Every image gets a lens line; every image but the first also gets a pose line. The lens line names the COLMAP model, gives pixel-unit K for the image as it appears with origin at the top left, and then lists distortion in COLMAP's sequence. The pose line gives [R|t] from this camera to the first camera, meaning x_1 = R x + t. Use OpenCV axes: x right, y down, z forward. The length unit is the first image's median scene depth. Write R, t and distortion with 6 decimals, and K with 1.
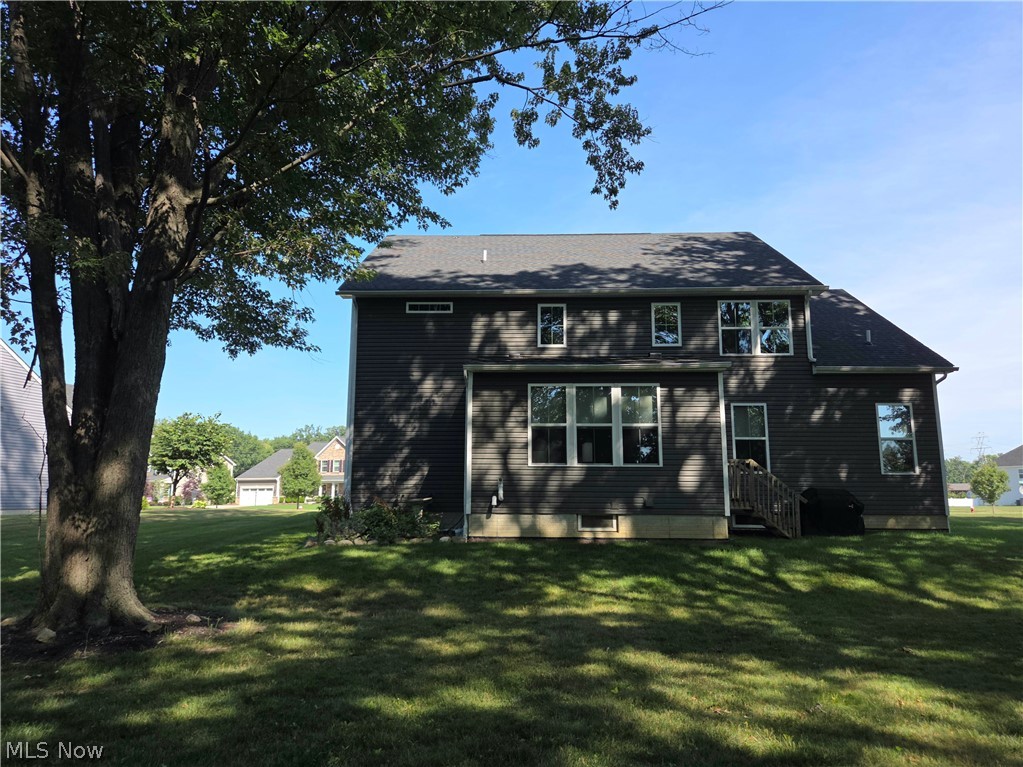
lens RADIAL K [[693.7, 0, 513.2], [0, 693.7, 376.7], [0, 0, 1]] dist [0.077392, -0.078284]
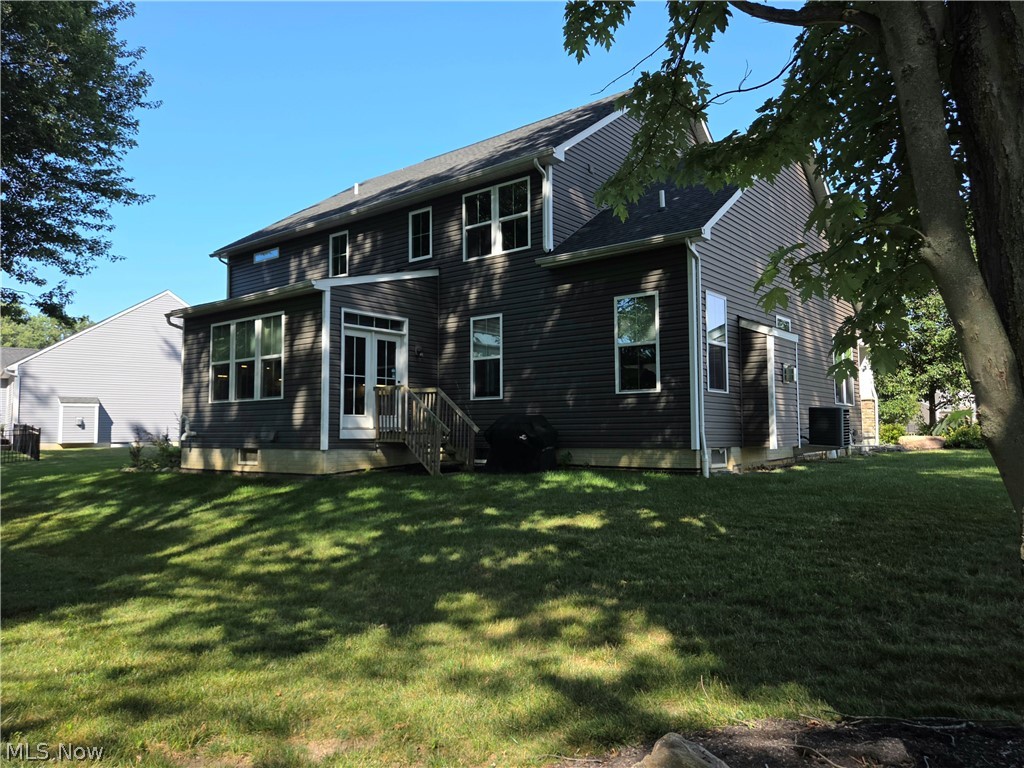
lens RADIAL K [[694.3, 0, 513.7], [0, 694.3, 377.2], [0, 0, 1]] dist [0.077392, -0.078284]
pose [[0.805512, -0.053374, -0.590171, 0.845270], [0.113125, 0.991470, 0.064735, 0.060373], [0.581682, -0.118908, 0.804678, 0.345916]]
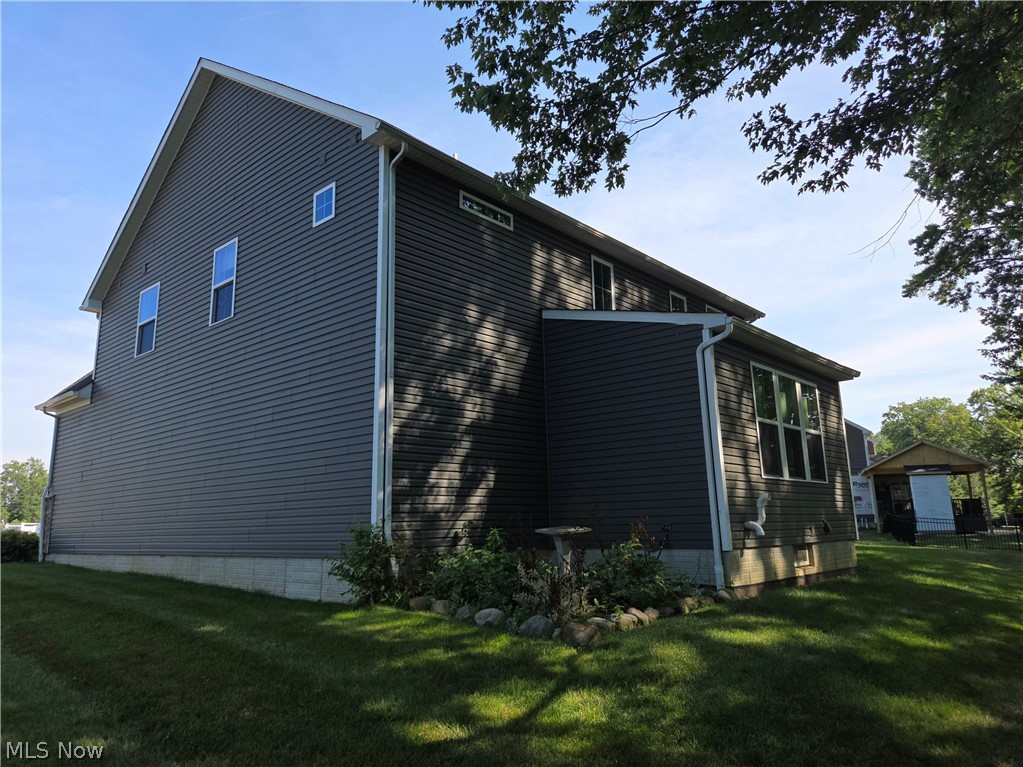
lens RADIAL K [[693.7, 0, 513.2], [0, 693.7, 376.7], [0, 0, 1]] dist [0.077392, -0.078284]
pose [[0.641912, 0.143328, 0.753263, -0.563772], [-0.112881, 0.989335, -0.092053, 0.100490], [-0.758424, -0.025940, 0.651246, 0.607265]]
